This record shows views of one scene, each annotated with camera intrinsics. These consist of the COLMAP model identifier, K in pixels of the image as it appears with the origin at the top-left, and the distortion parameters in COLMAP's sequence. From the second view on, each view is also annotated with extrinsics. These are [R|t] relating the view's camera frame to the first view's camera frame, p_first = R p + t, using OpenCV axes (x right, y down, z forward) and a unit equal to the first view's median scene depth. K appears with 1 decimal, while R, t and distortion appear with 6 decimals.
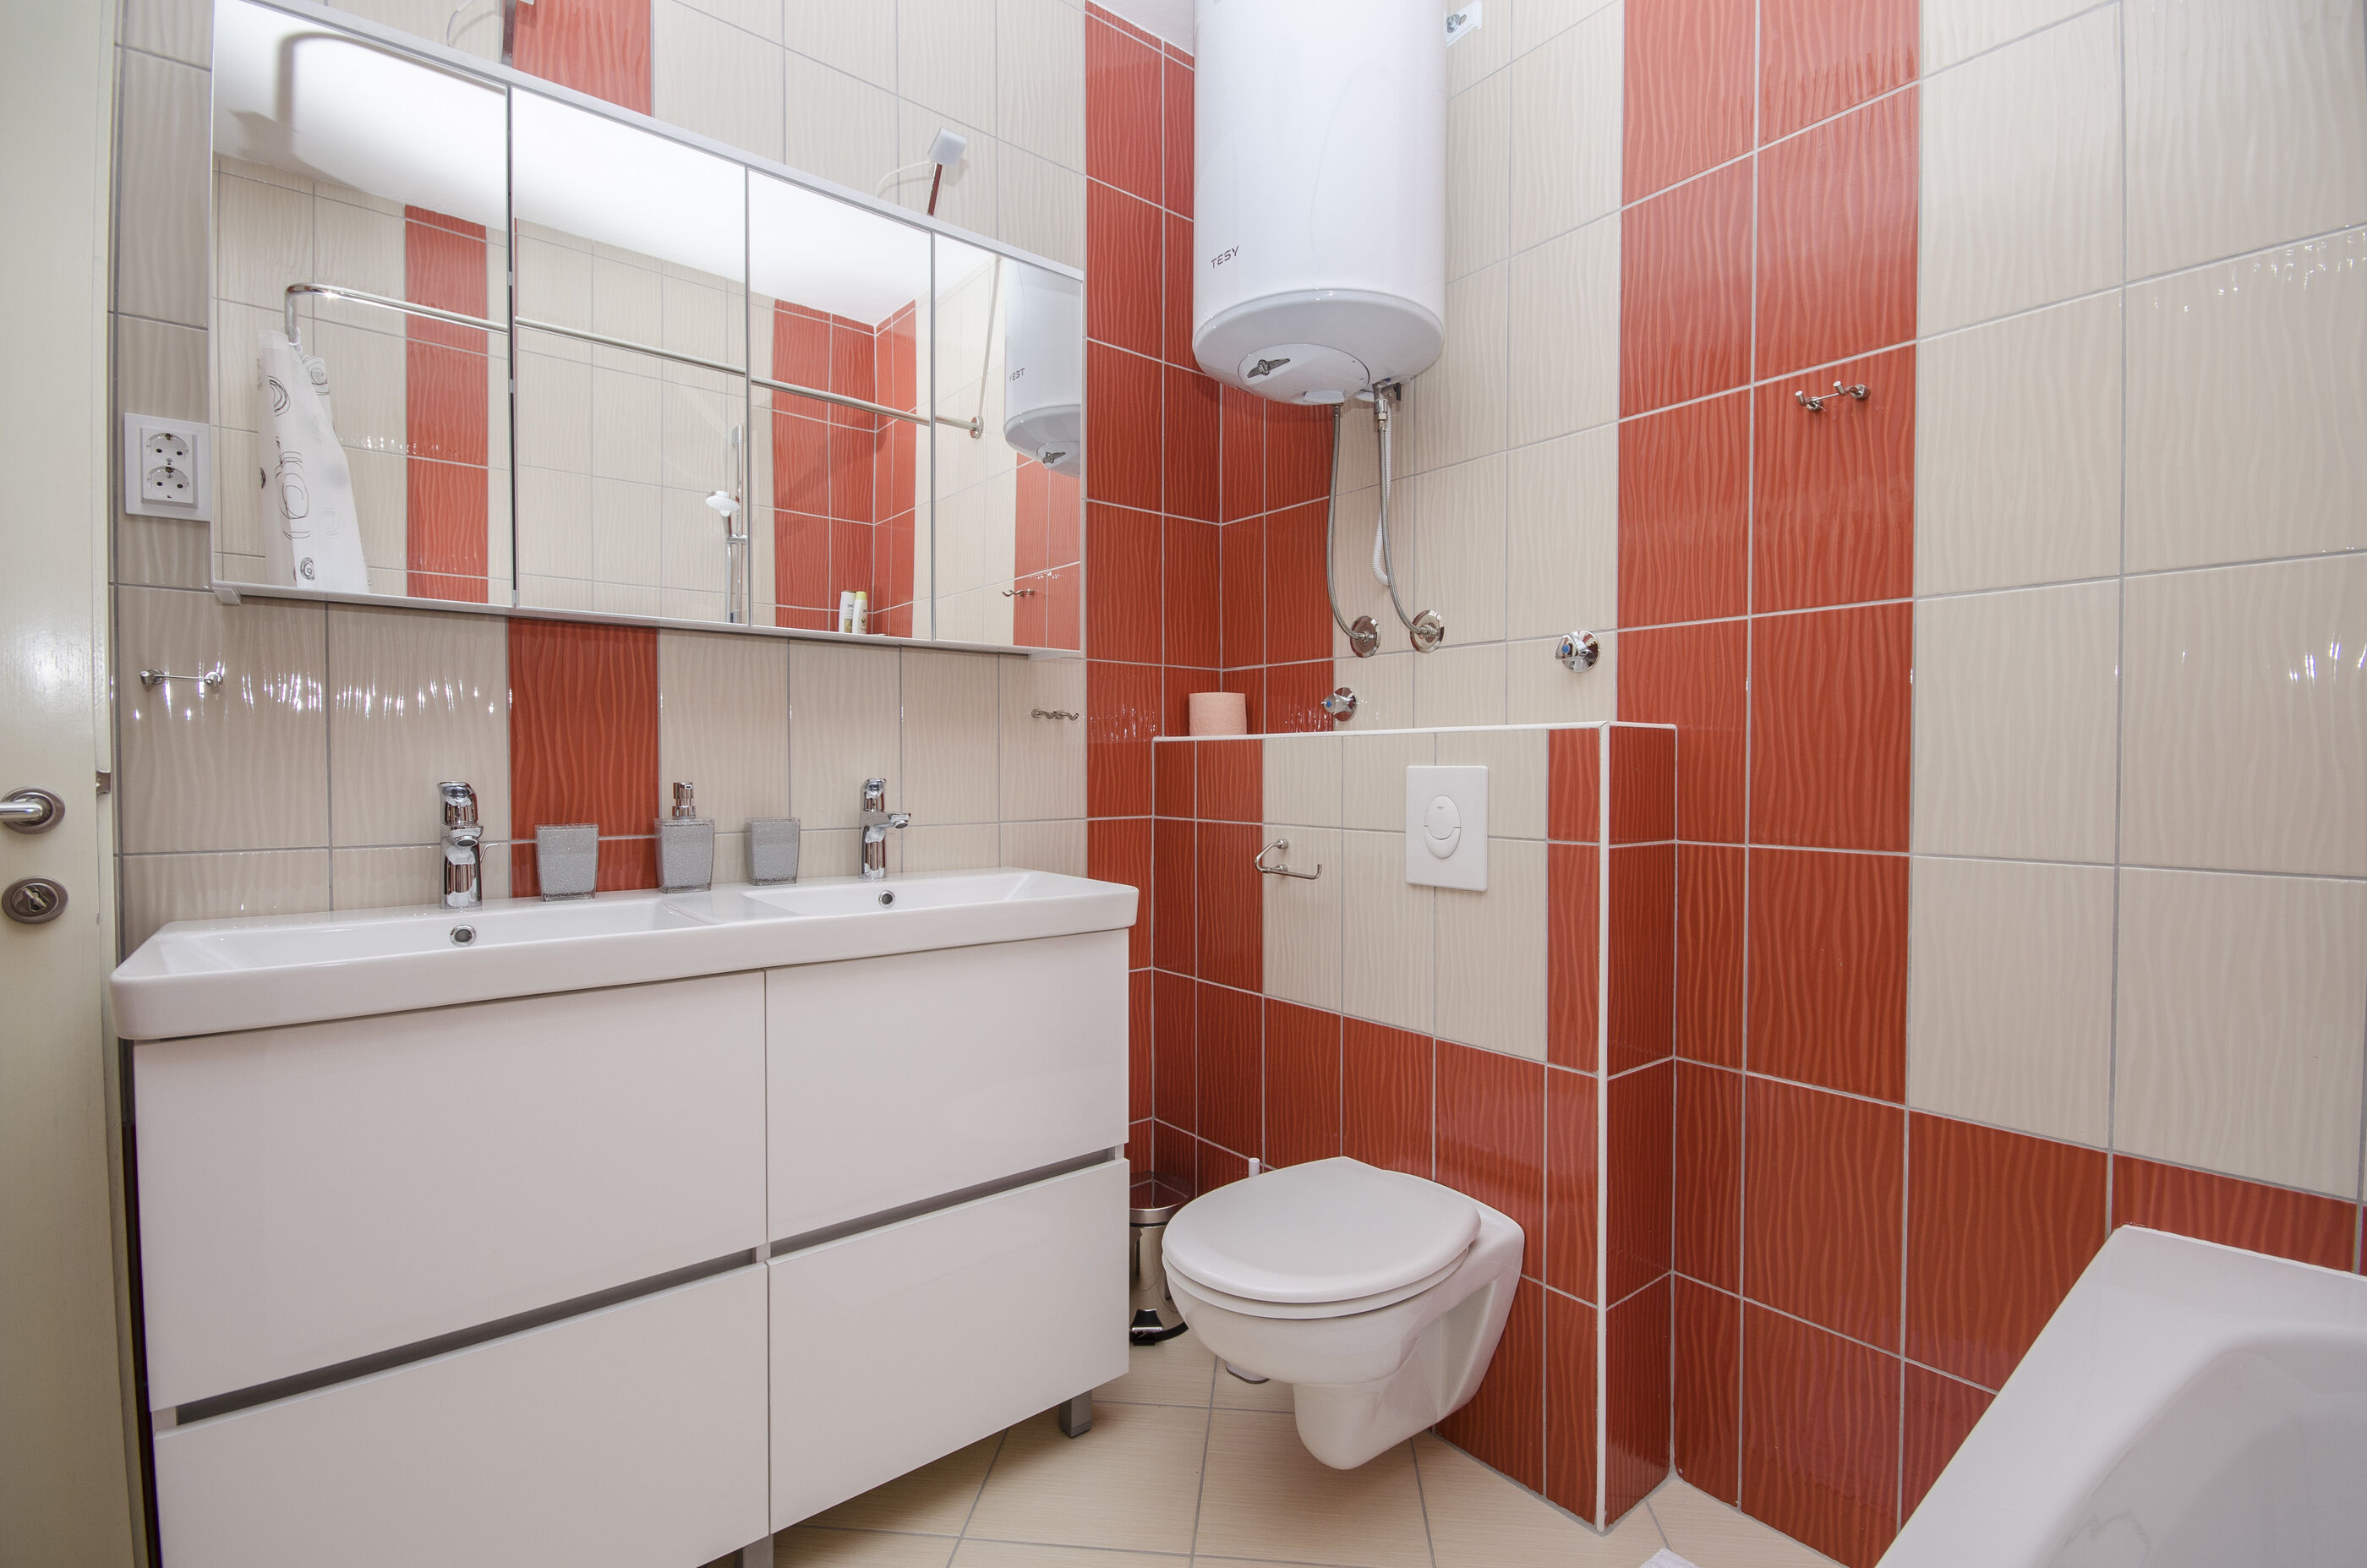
lens RADIAL K [[1053.8, 0, 1186.1], [0, 1053.8, 783.9], [0, 0, 1]] dist [0.008151, -0.007249]
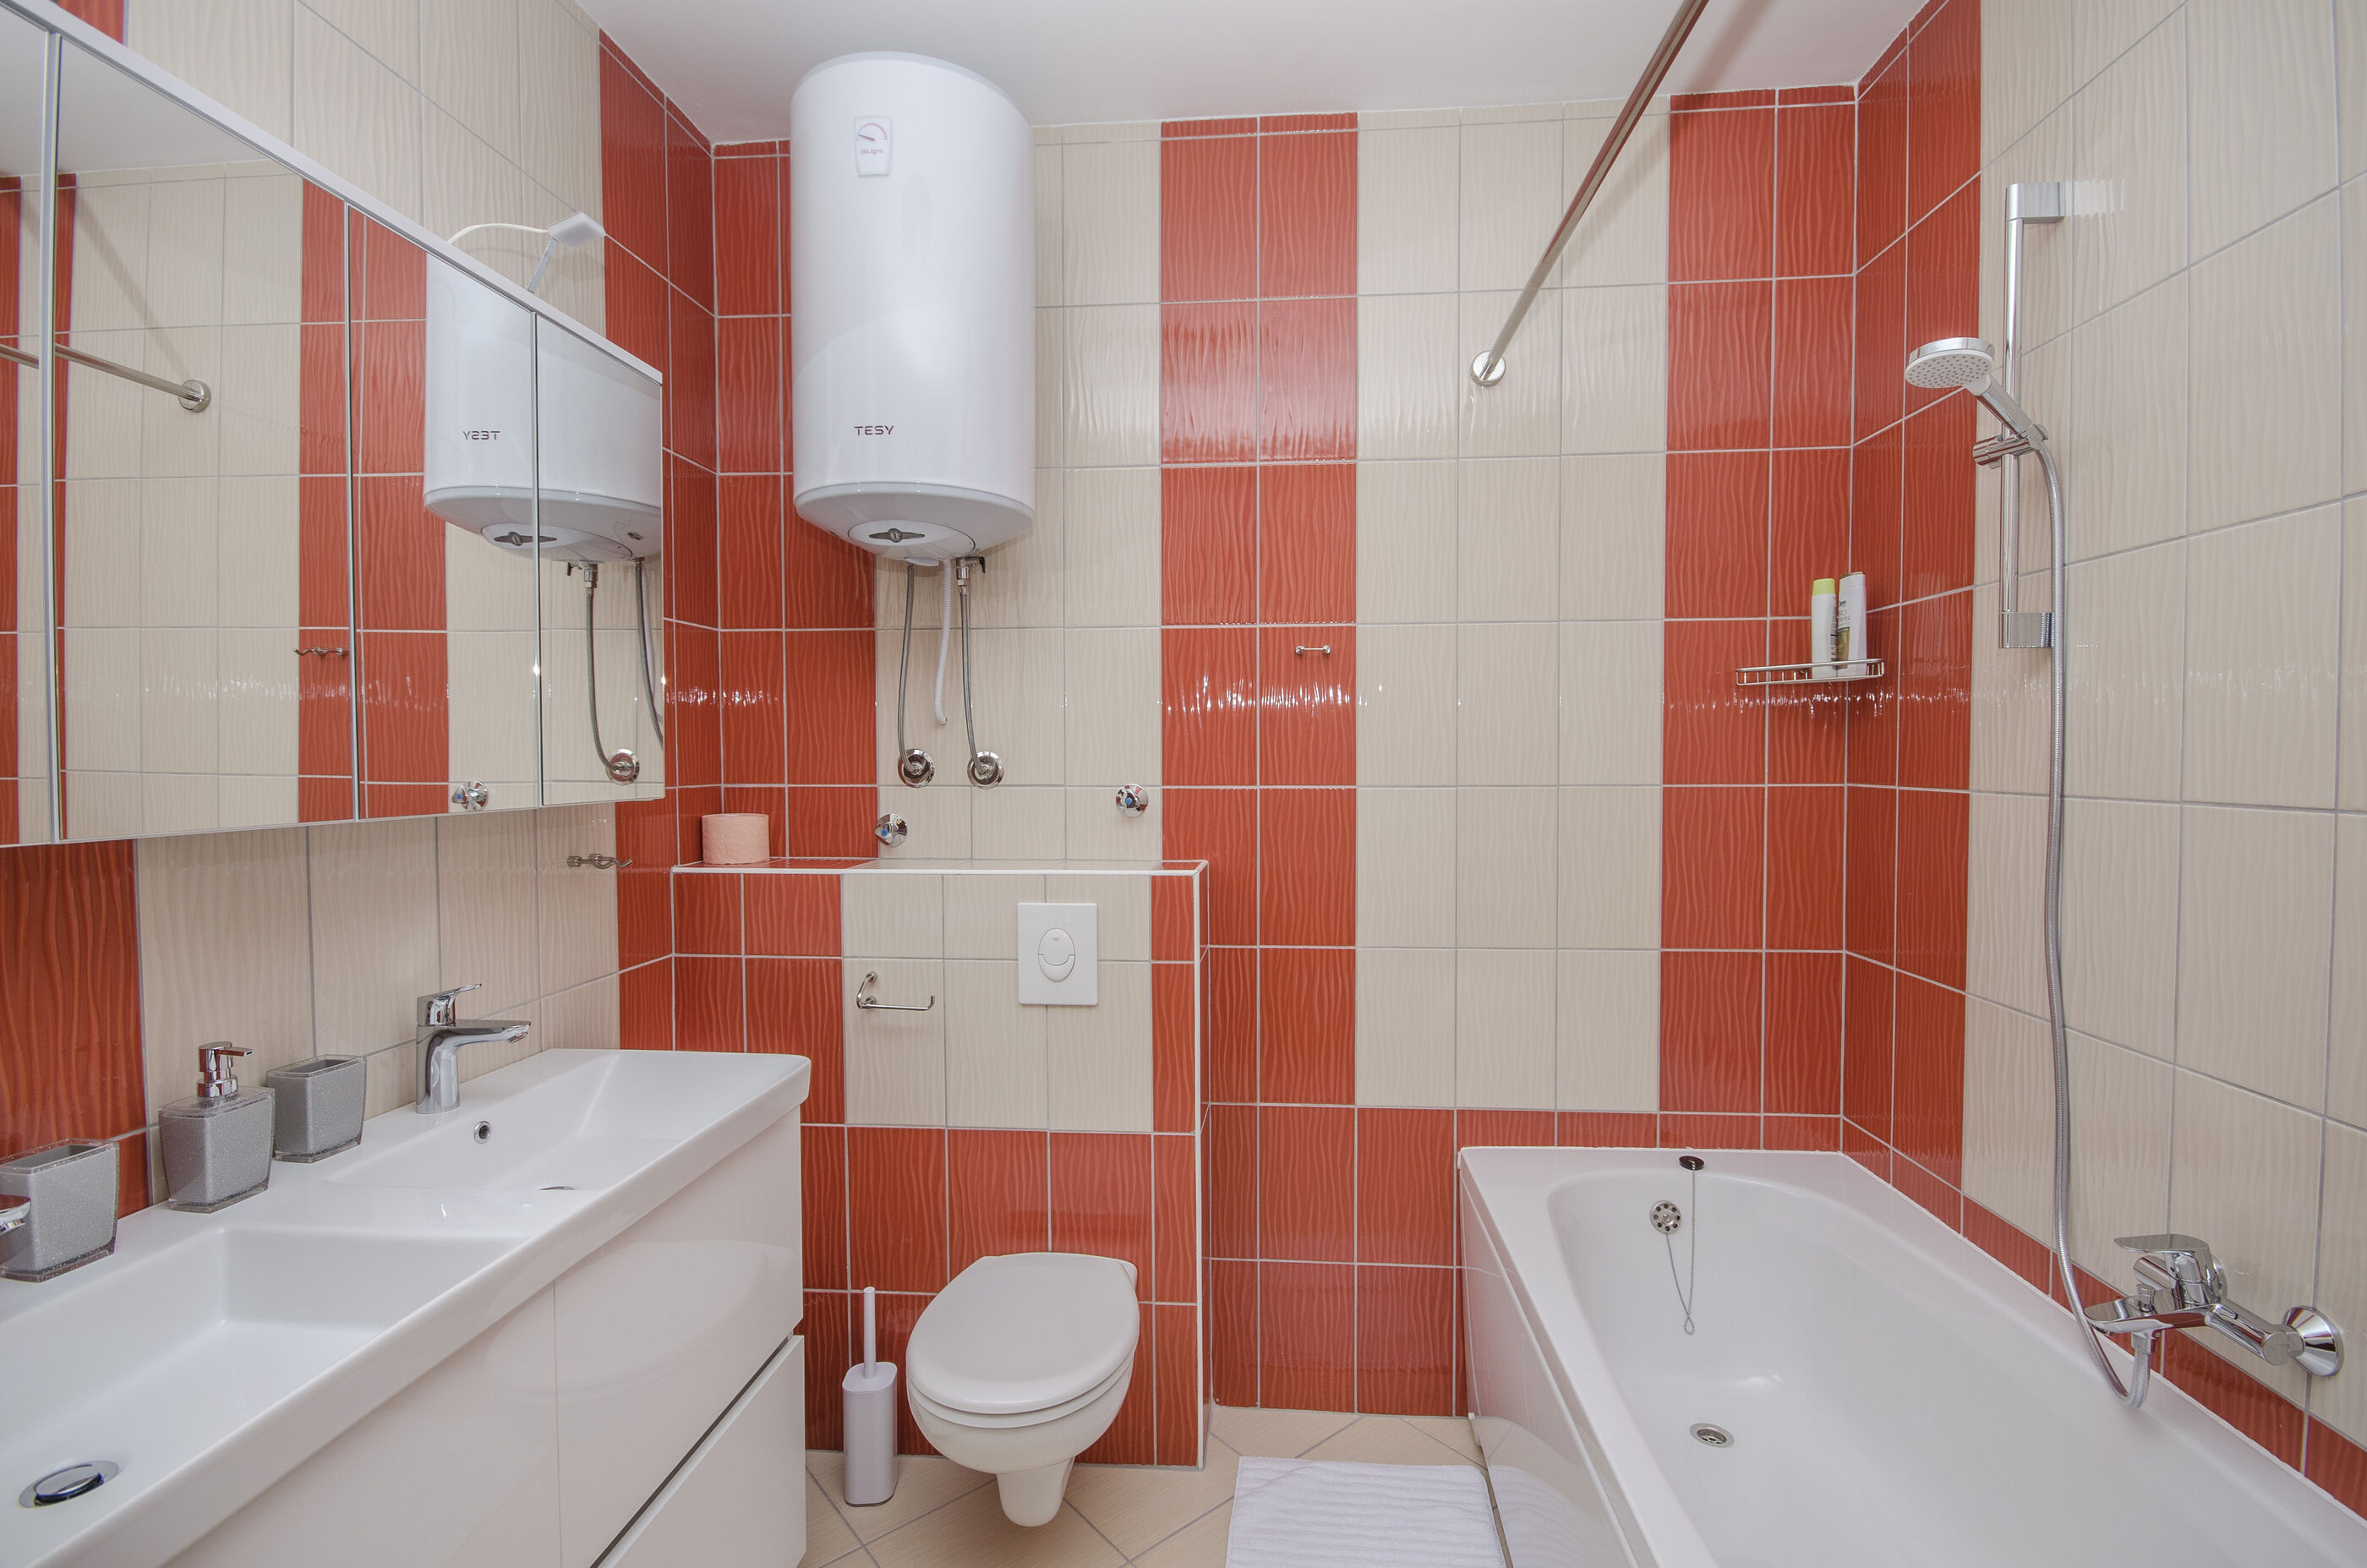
lens RADIAL K [[1053.8, 0, 1228.2], [0, 1053.8, 791.1], [0, 0, 1]] dist [0.008151, -0.007249]
pose [[0.682817, -0.018284, 0.730361, -0.491621], [0.012021, 0.999833, 0.013792, -0.157611], [-0.730491, -0.000638, 0.682922, 0.043917]]
